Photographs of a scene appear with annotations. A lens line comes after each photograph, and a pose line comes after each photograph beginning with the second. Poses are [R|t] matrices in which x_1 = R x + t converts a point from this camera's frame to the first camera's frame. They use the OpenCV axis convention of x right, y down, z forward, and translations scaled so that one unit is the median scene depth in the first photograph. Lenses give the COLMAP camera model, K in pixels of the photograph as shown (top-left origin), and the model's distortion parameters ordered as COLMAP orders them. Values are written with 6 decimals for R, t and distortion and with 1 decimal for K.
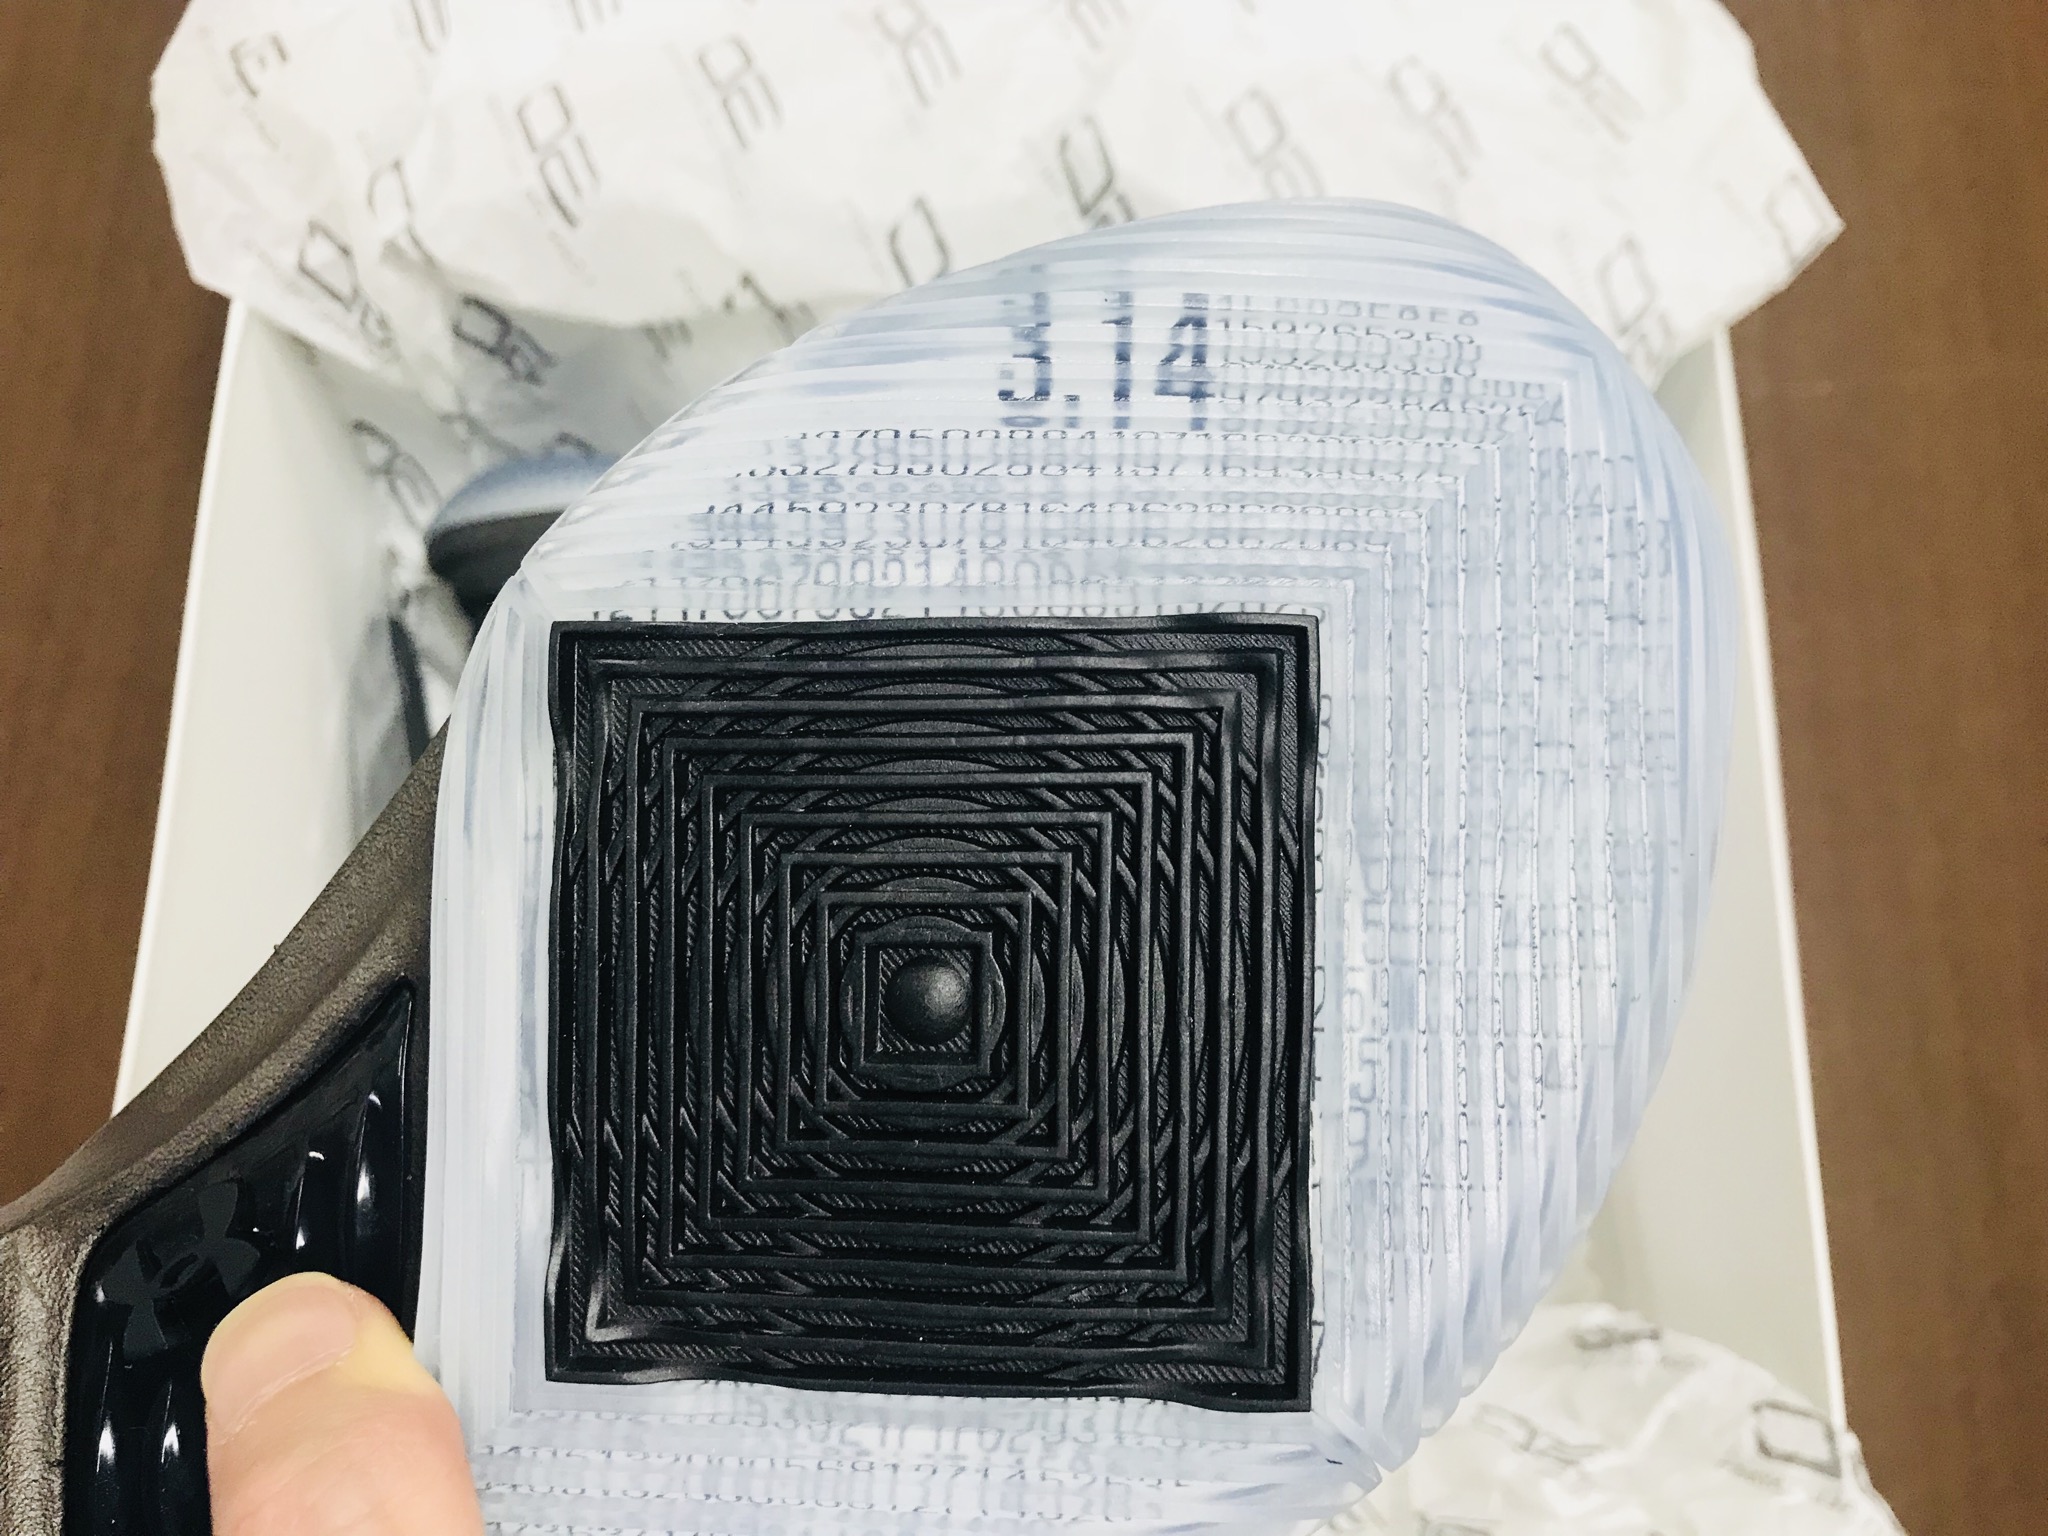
lens RADIAL K [[1657.8, 0, 1024.0], [0, 1657.8, 768.0], [0, 0, 1]] dist [-0.017124, 0.001404]
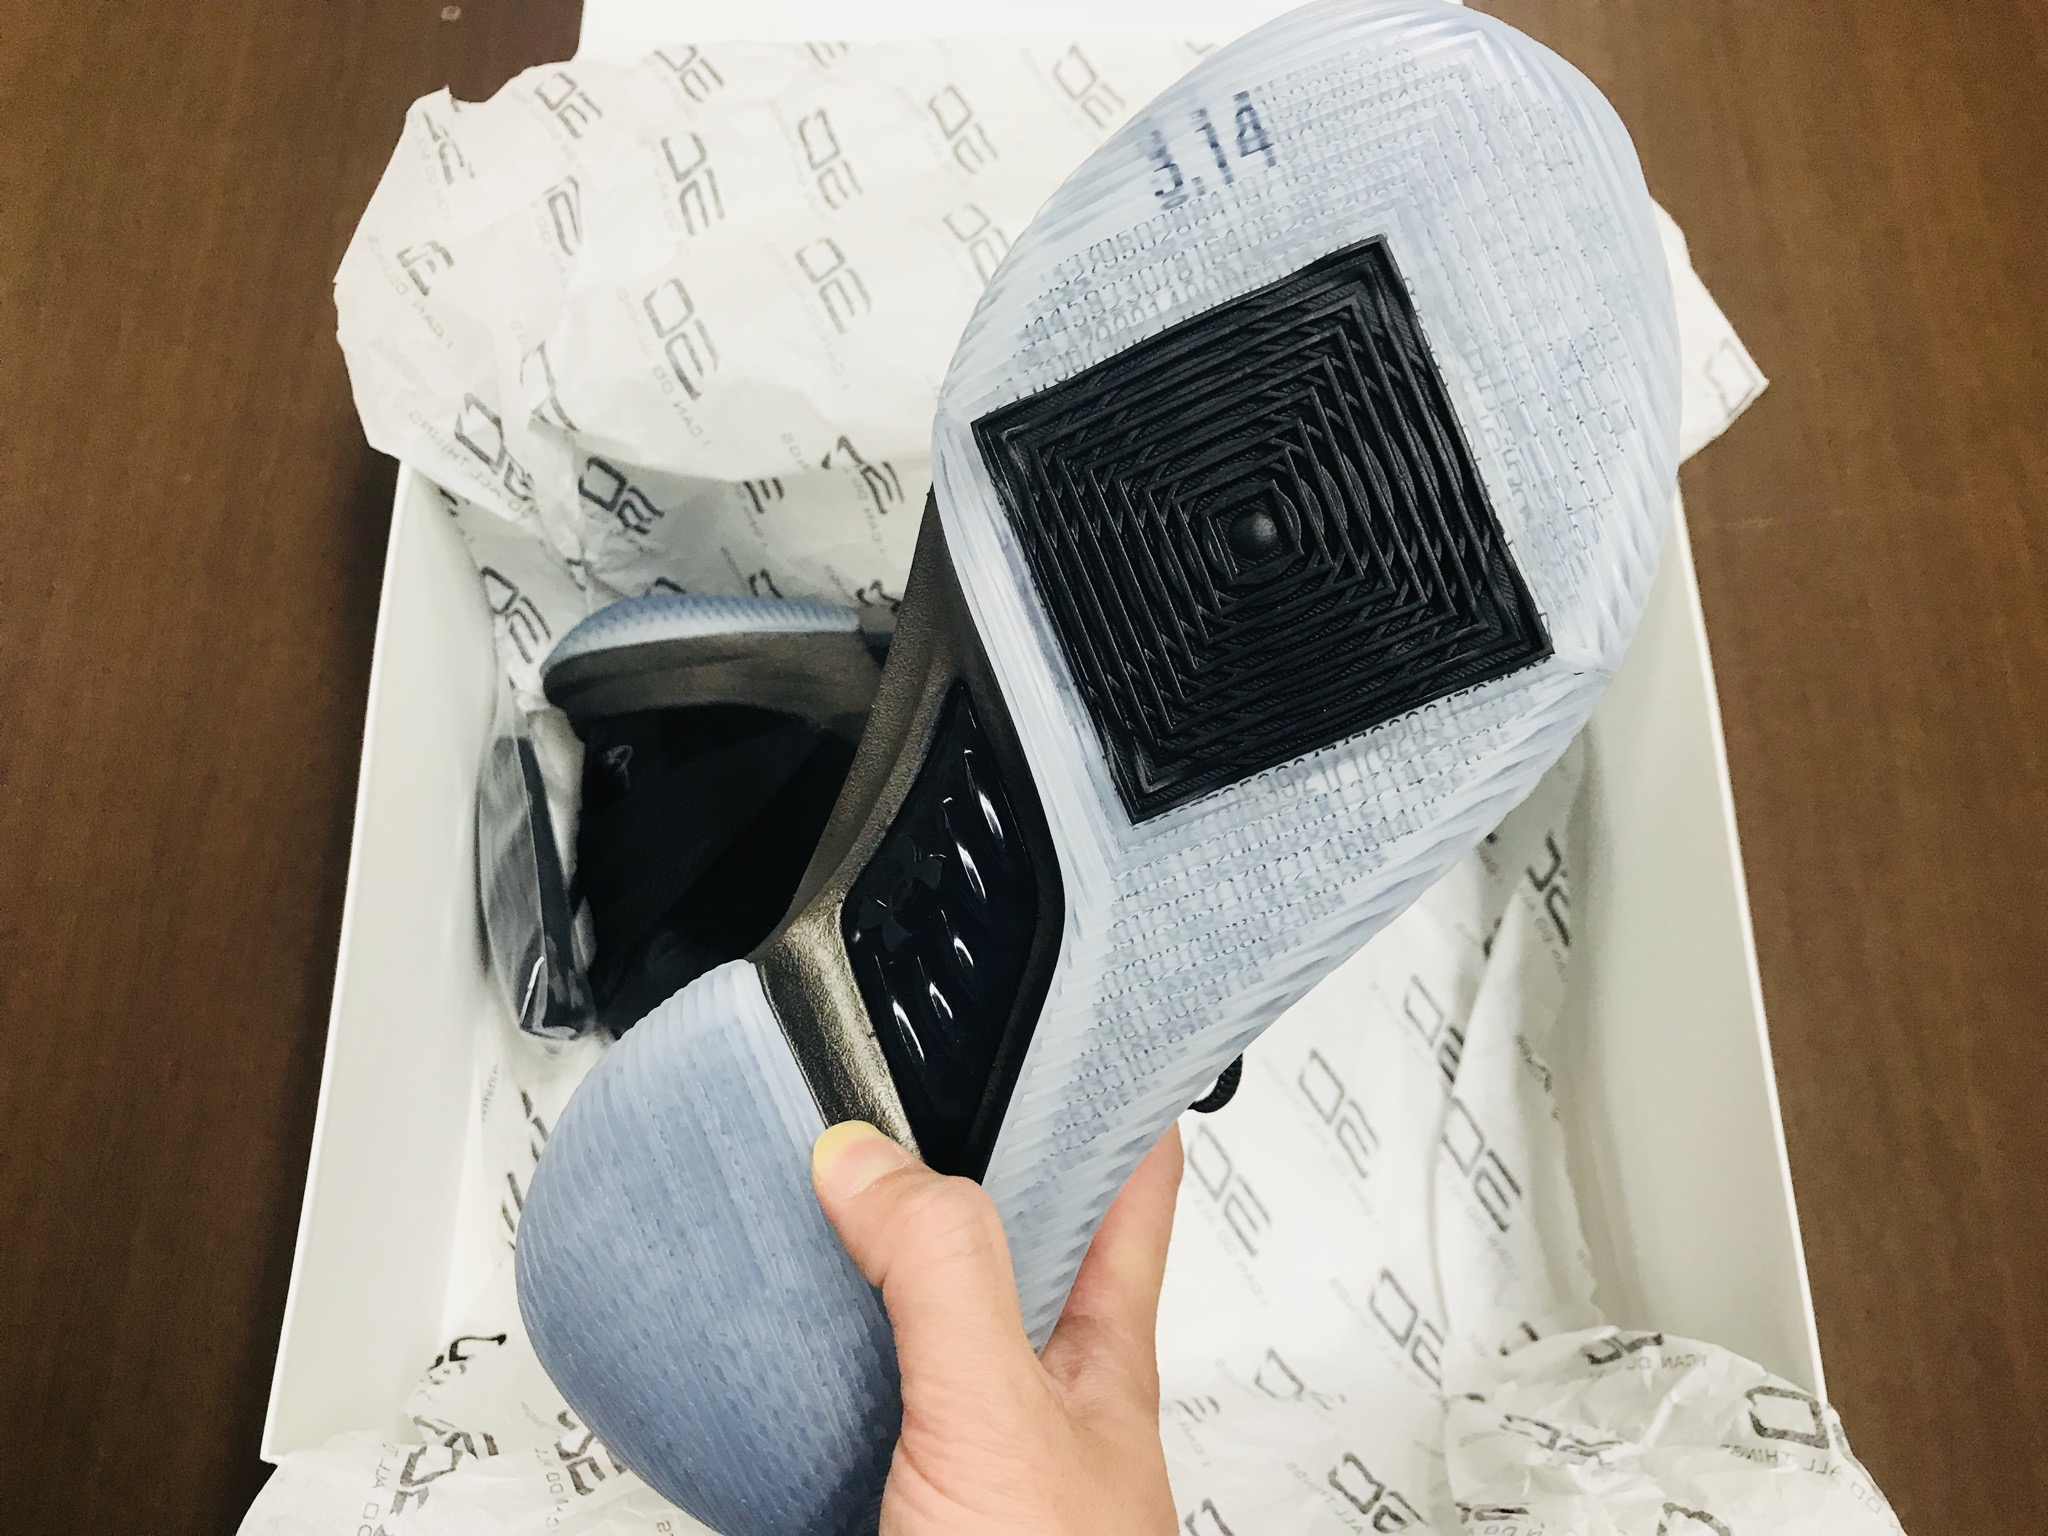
lens RADIAL K [[1646.6, 0, 1036.7], [0, 1646.6, 784.5], [0, 0, 1]] dist [-0.004754, 0.013545]
pose [[0.999521, -0.017901, 0.025241, -0.064318], [0.019916, 0.996434, -0.081988, 0.045427], [-0.023683, 0.082451, 0.996314, -0.144042]]
